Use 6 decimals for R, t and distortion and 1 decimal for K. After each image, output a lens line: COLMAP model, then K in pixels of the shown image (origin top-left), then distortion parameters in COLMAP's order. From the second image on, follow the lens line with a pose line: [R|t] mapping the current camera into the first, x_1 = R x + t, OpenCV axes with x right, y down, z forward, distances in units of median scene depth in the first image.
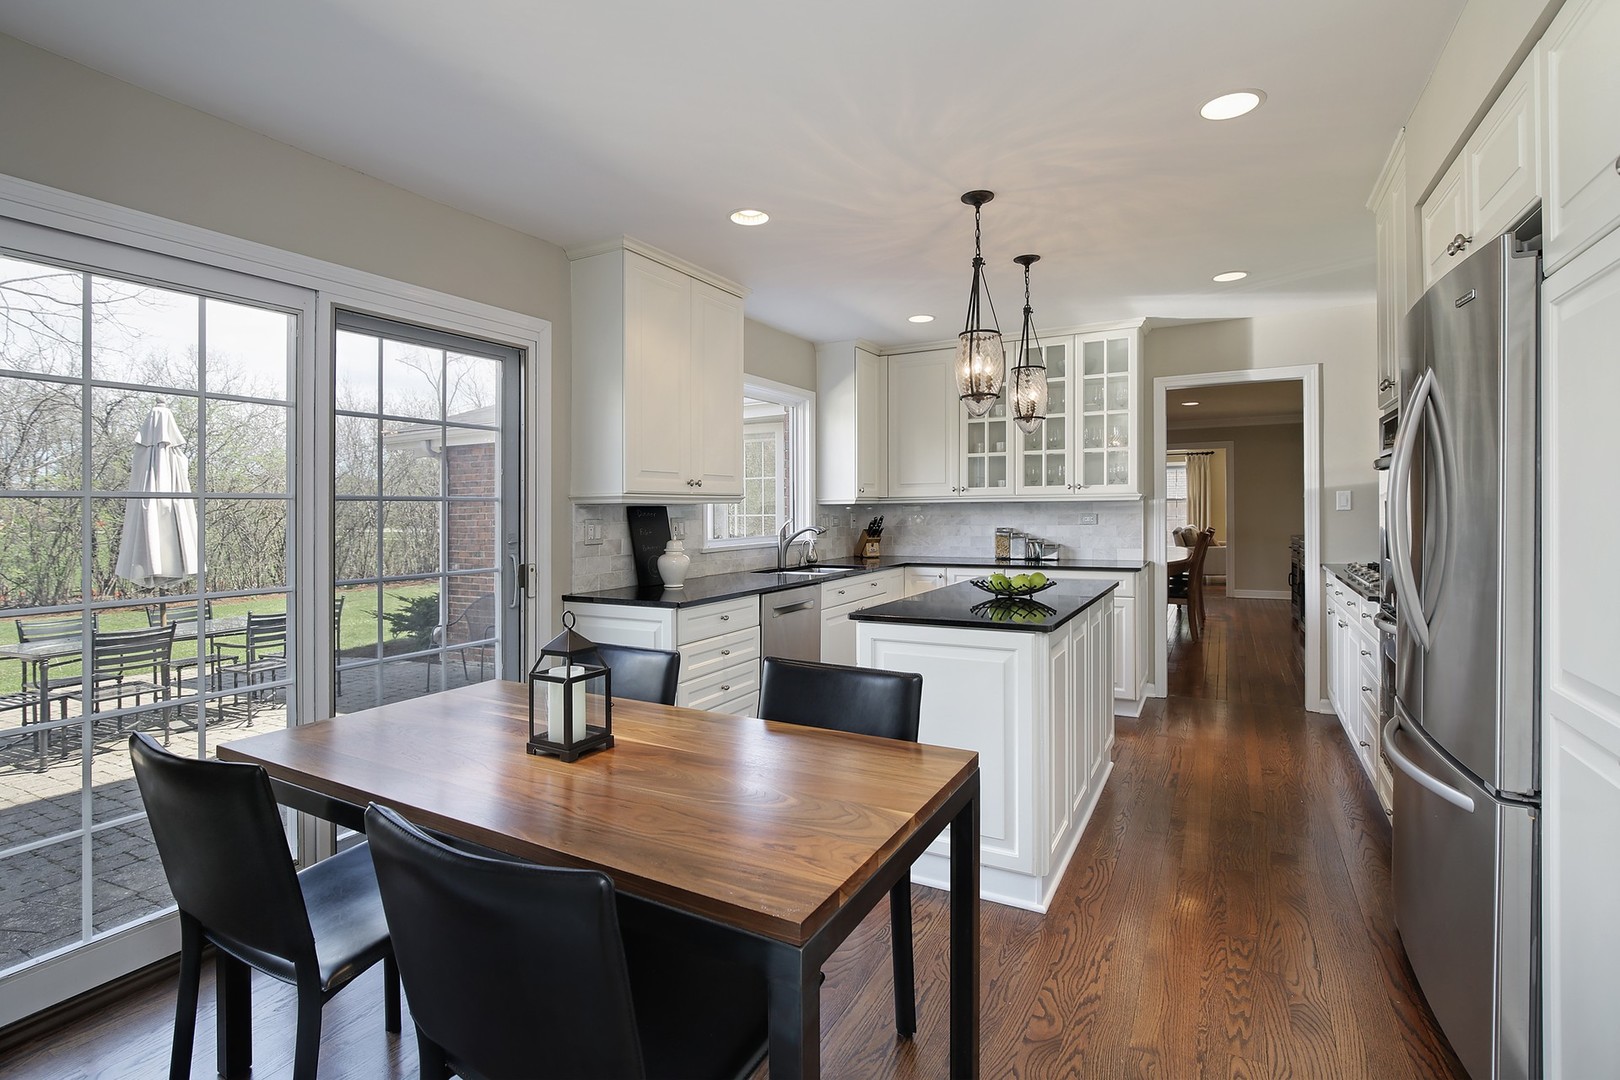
lens RADIAL K [[771.5, 0, 805.4], [0, 771.5, 520.3], [0, 0, 1]] dist [-0.034950, 0.000285]
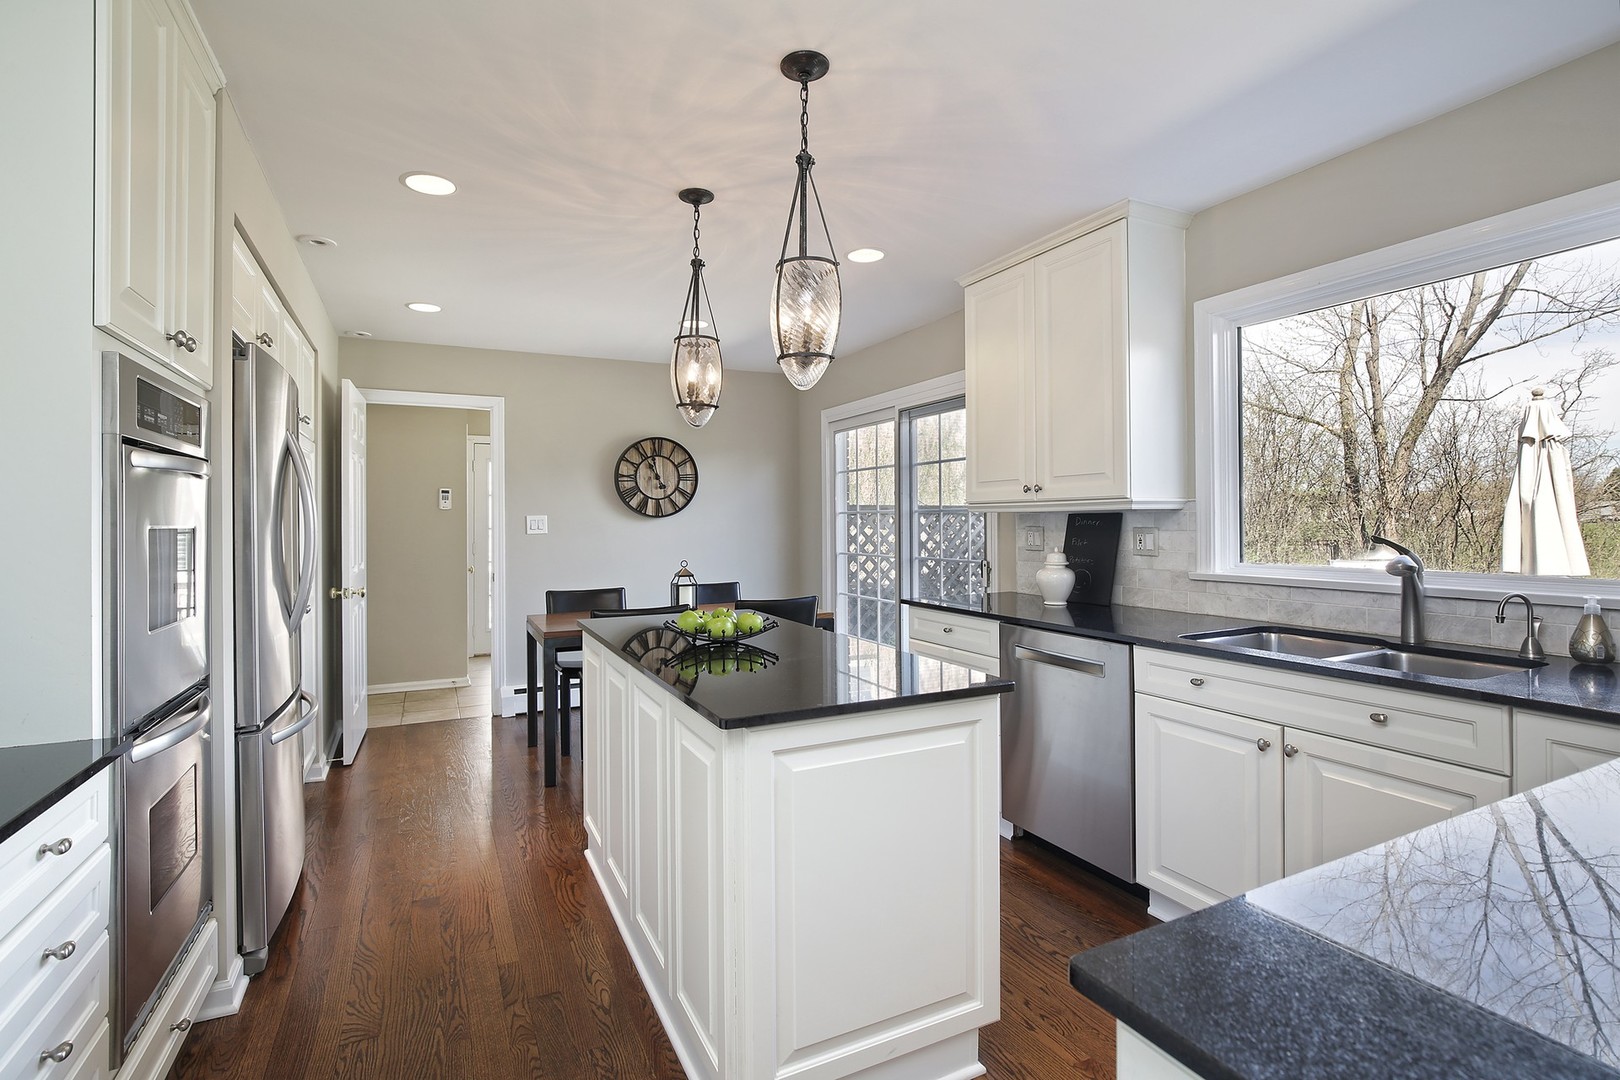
lens RADIAL K [[771.5, 0, 805.4], [0, 771.5, 520.3], [0, 0, 1]] dist [-0.034950, 0.000285]
pose [[-0.574908, 0.008321, -0.818176, 0.788584], [0.005583, 0.999965, 0.006247, -0.020581], [0.818199, -0.000976, -0.574934, 1.416973]]
